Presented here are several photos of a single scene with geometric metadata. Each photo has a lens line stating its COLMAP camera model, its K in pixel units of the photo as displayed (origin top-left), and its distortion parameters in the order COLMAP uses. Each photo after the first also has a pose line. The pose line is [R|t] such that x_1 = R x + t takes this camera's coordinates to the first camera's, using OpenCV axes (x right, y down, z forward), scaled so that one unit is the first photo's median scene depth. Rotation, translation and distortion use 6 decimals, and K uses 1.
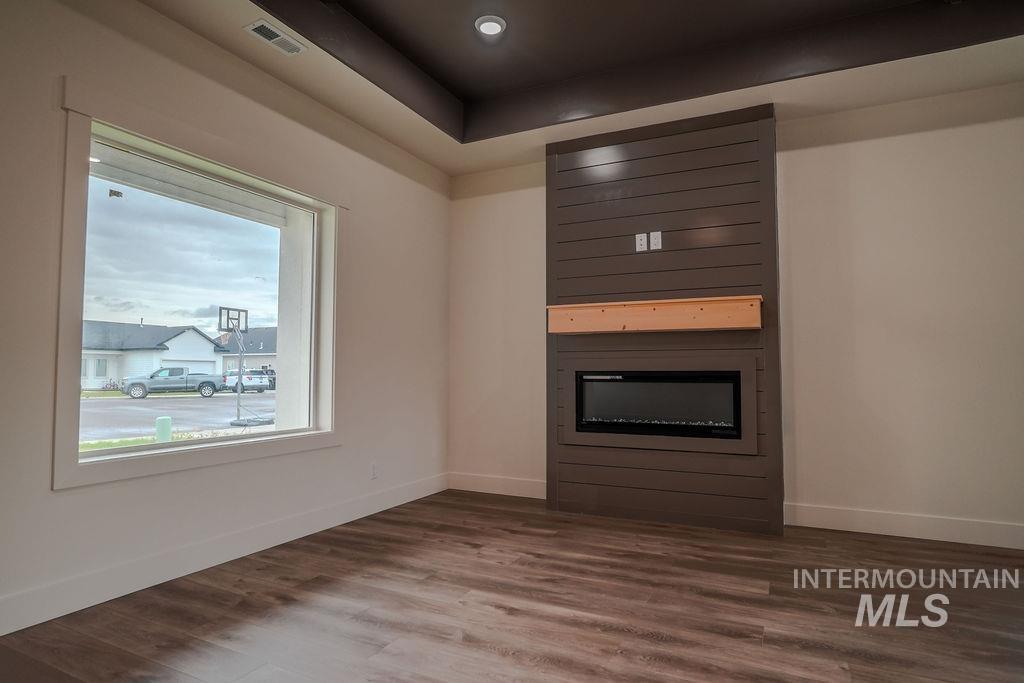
lens RADIAL K [[583.8, 0, 512.0], [0, 583.8, 341.5], [0, 0, 1]] dist [-0.022723, 0.000319]
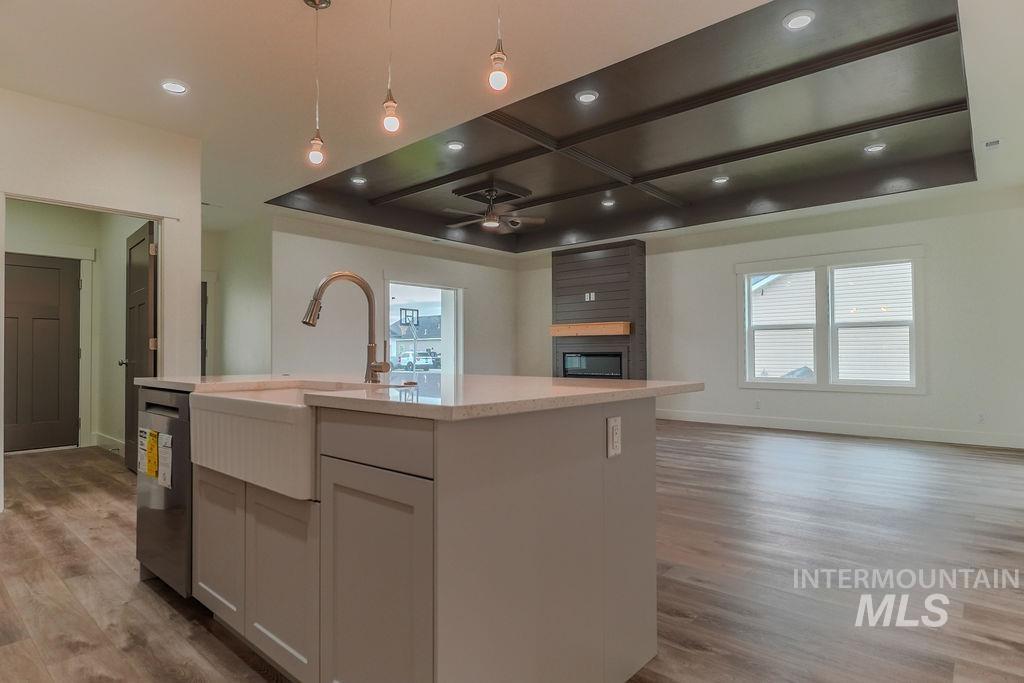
lens RADIAL K [[560.4, 0, 512.0], [0, 560.4, 341.5], [0, 0, 1]] dist [-0.002632, 0.001692]
pose [[0.968405, -0.009068, -0.249218, 0.494035], [0.016819, 0.999438, 0.028990, -0.063967], [0.248815, -0.032265, 0.968013, -1.265177]]
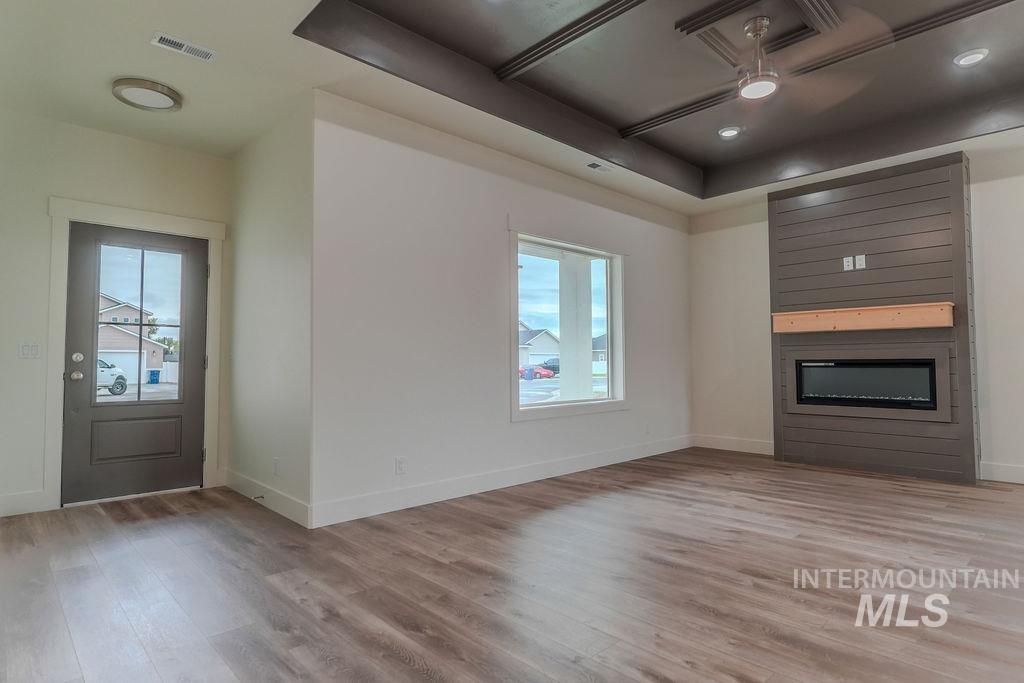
lens RADIAL K [[560.4, 0, 512.0], [0, 560.4, 341.5], [0, 0, 1]] dist [-0.002632, 0.001692]
pose [[0.939828, -0.020881, -0.341010, -0.070810], [0.025632, 0.999627, 0.009431, -0.023341], [0.340686, -0.017604, 0.940012, -0.485562]]
